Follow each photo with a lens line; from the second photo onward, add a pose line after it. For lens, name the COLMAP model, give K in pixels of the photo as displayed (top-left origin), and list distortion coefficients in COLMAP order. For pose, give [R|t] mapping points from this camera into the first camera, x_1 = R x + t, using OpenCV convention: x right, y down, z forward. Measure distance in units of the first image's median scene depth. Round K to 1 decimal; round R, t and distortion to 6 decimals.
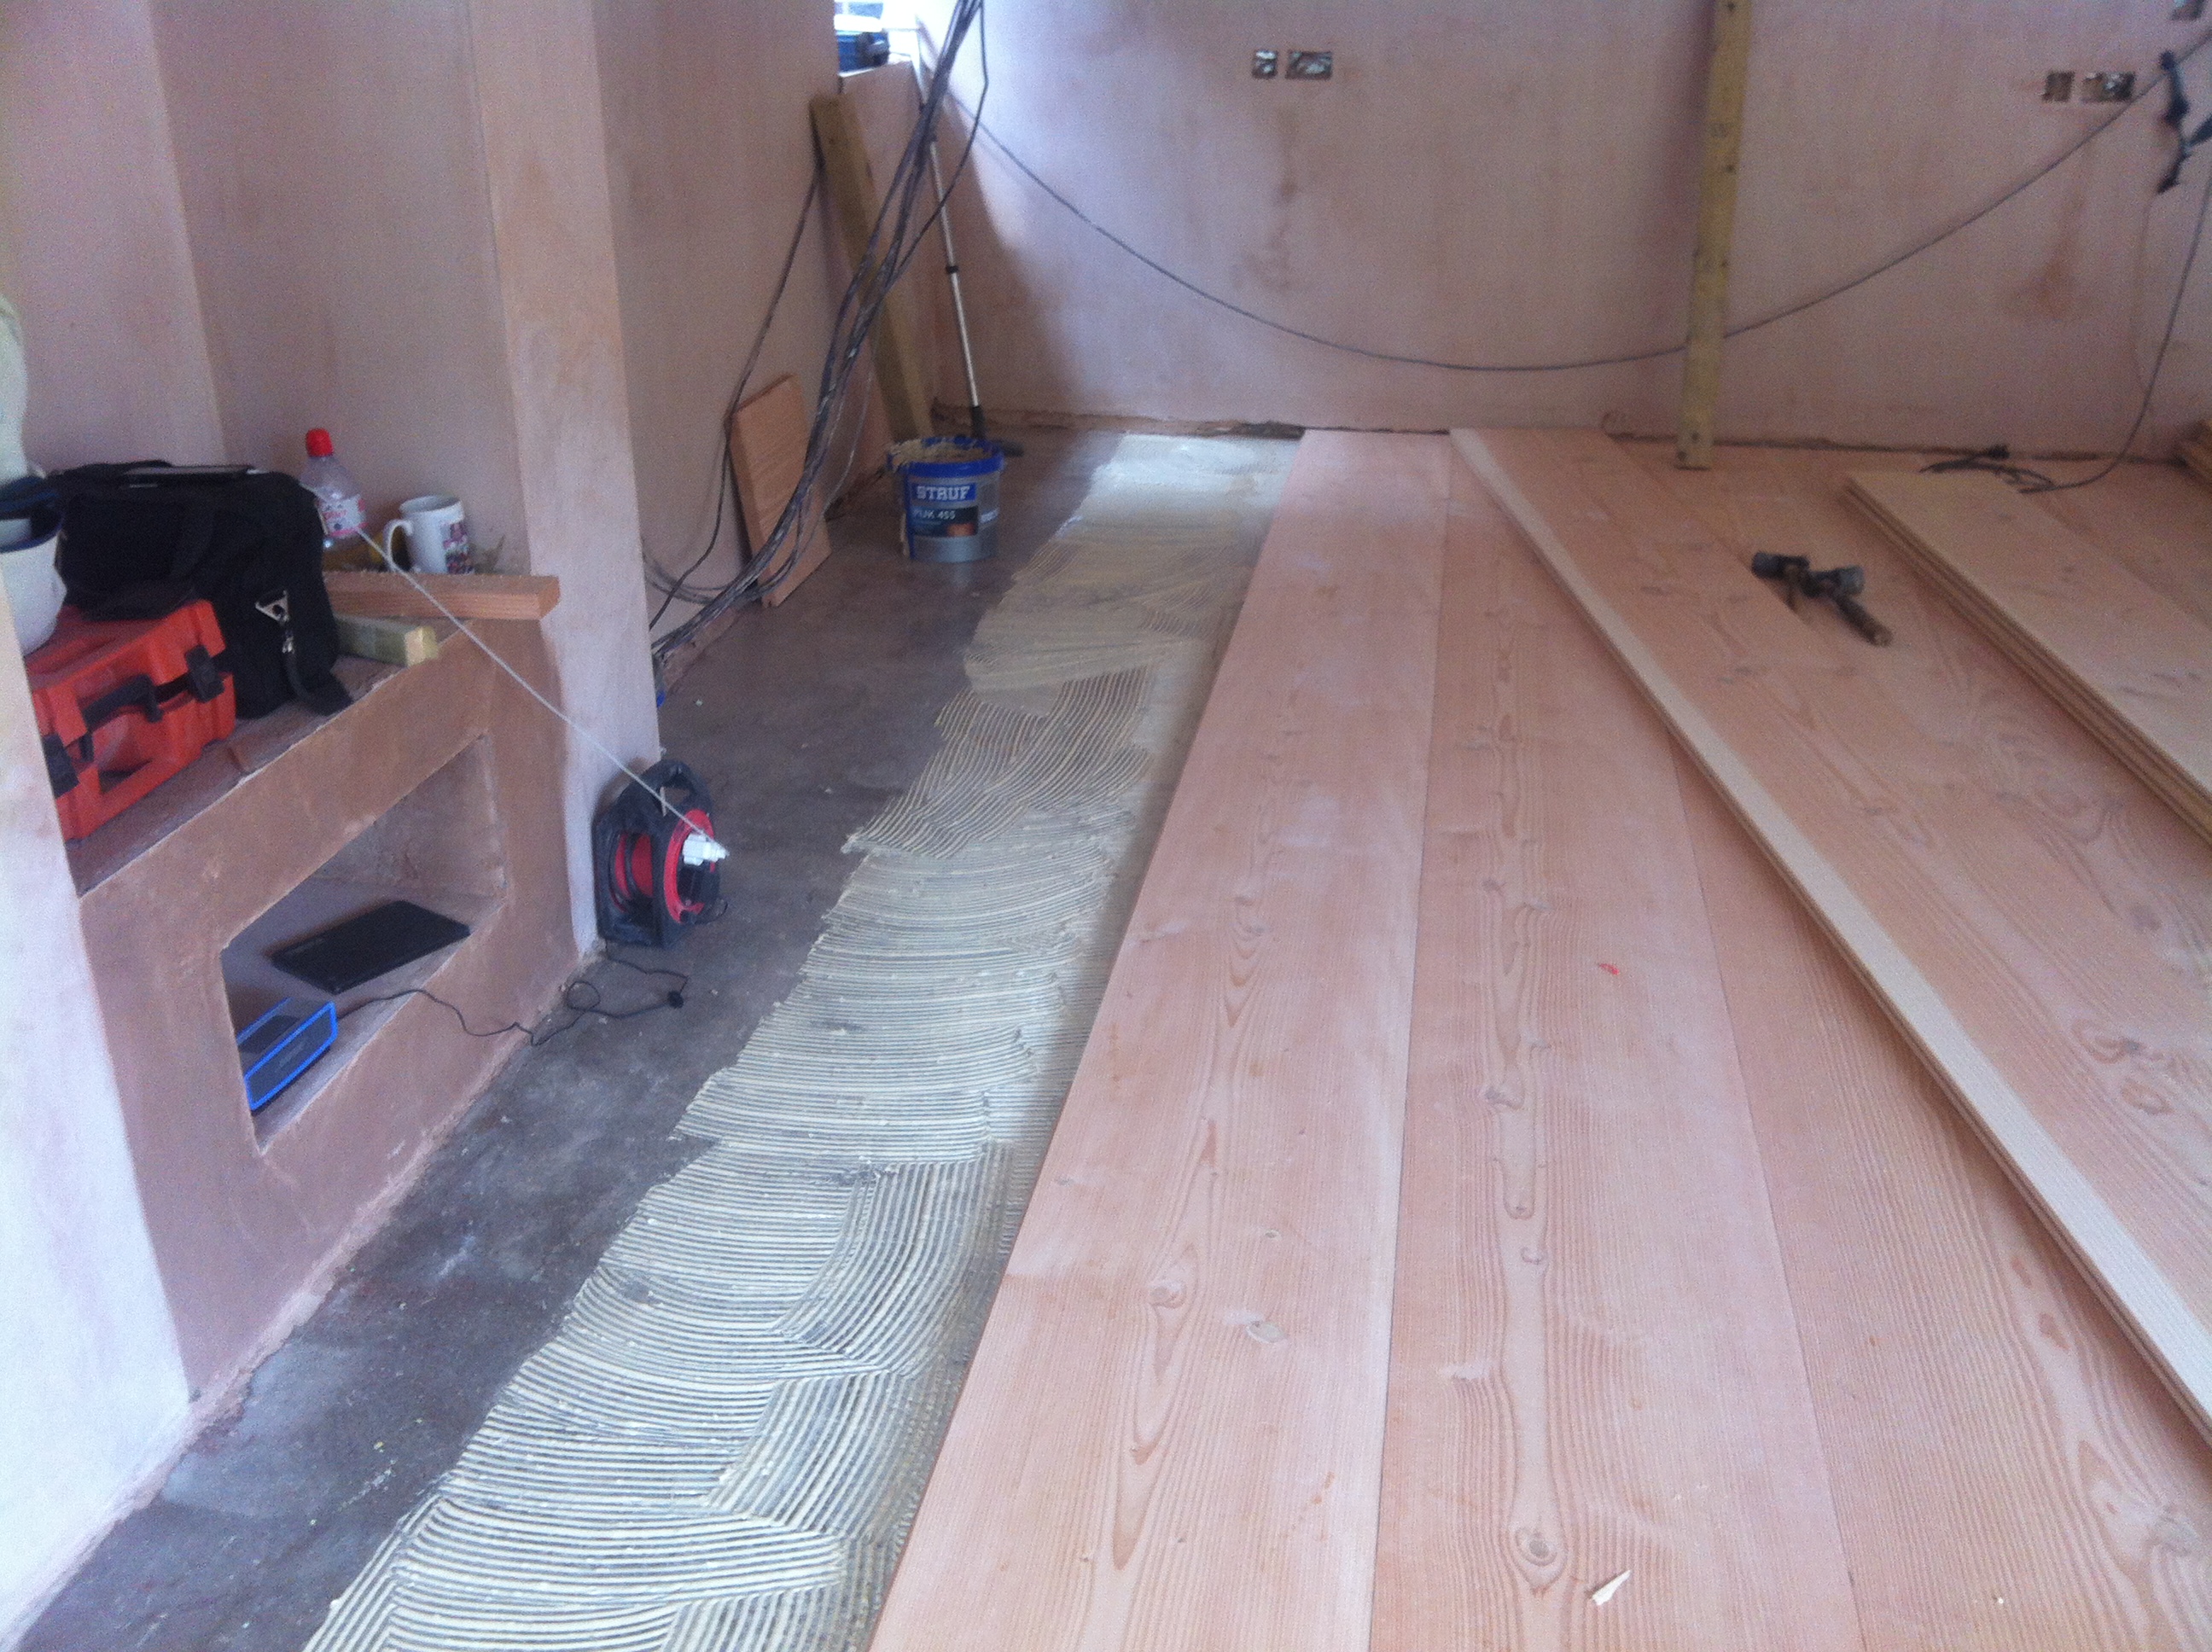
lens RADIAL K [[2031.5, 0, 1103.8], [0, 2031.5, 810.4], [0, 0, 1]] dist [0.011983, 0.000000]
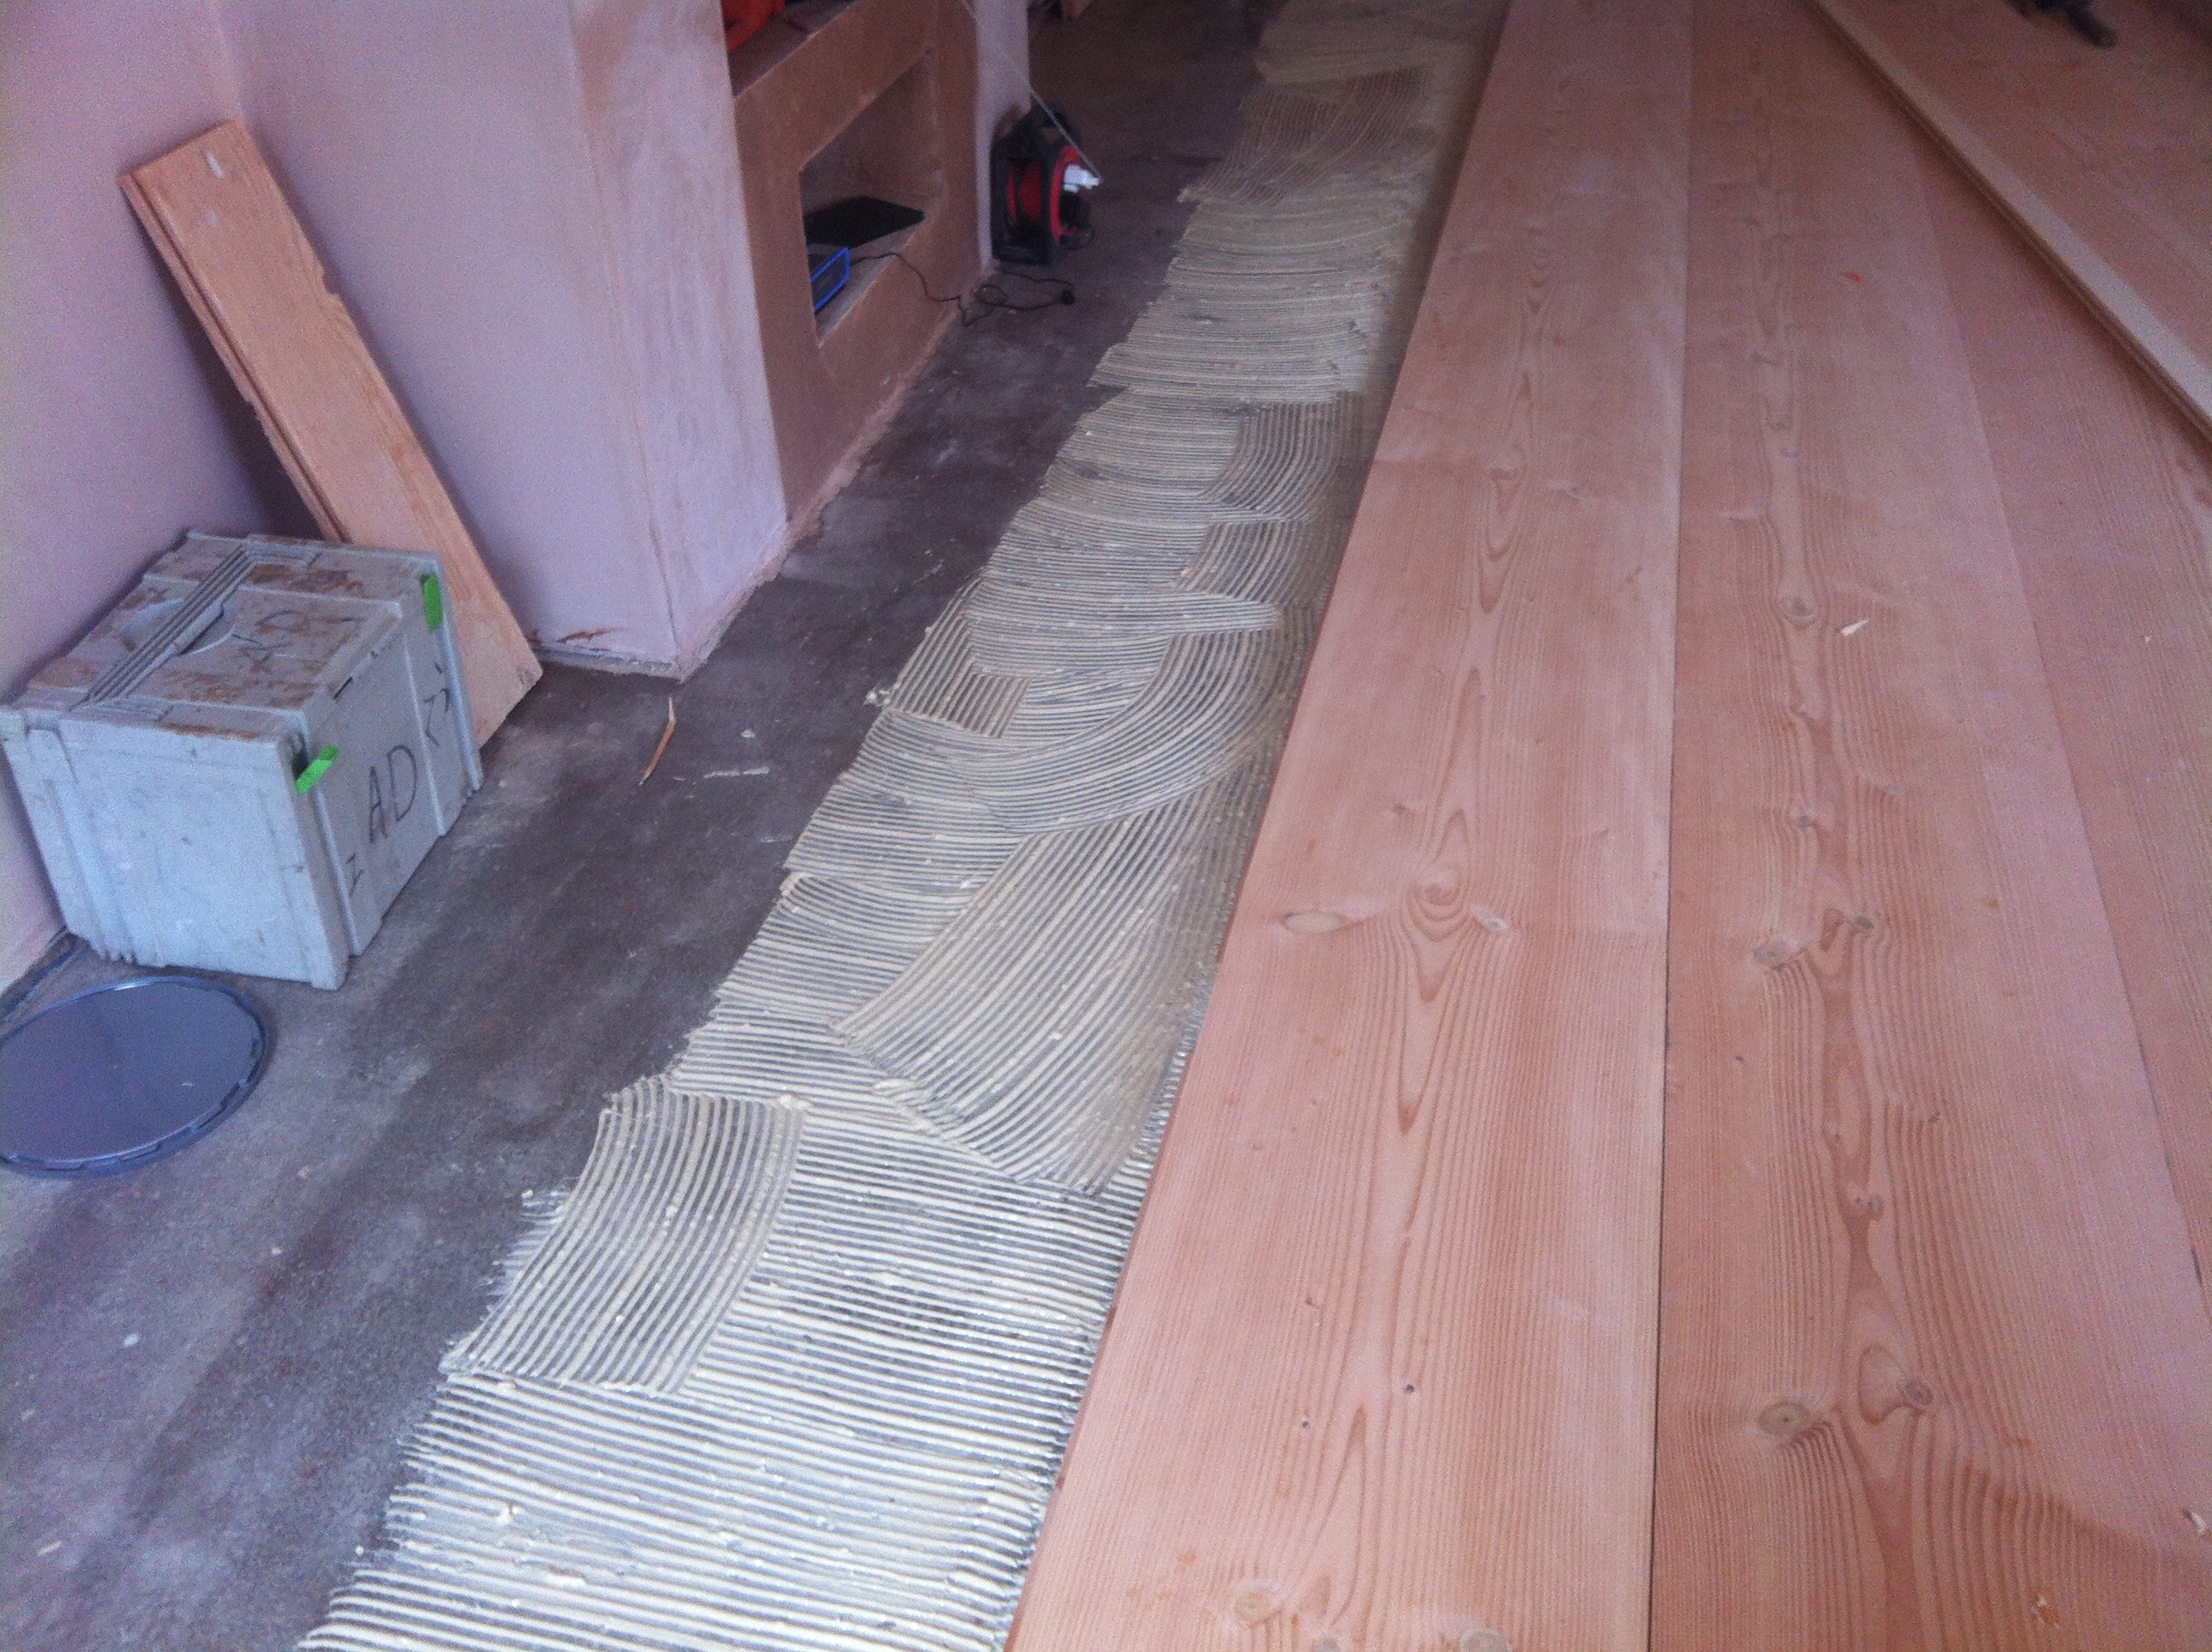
lens RADIAL K [[2031.5, 0, 1108.0], [0, 2031.5, 841.3], [0, 0, 1]] dist [0.011983, 0.000000]
pose [[0.997626, 0.018148, -0.066424, -0.118487], [-0.003095, 0.975488, 0.220032, 0.168624], [0.068789, -0.219304, 0.973229, -0.299517]]
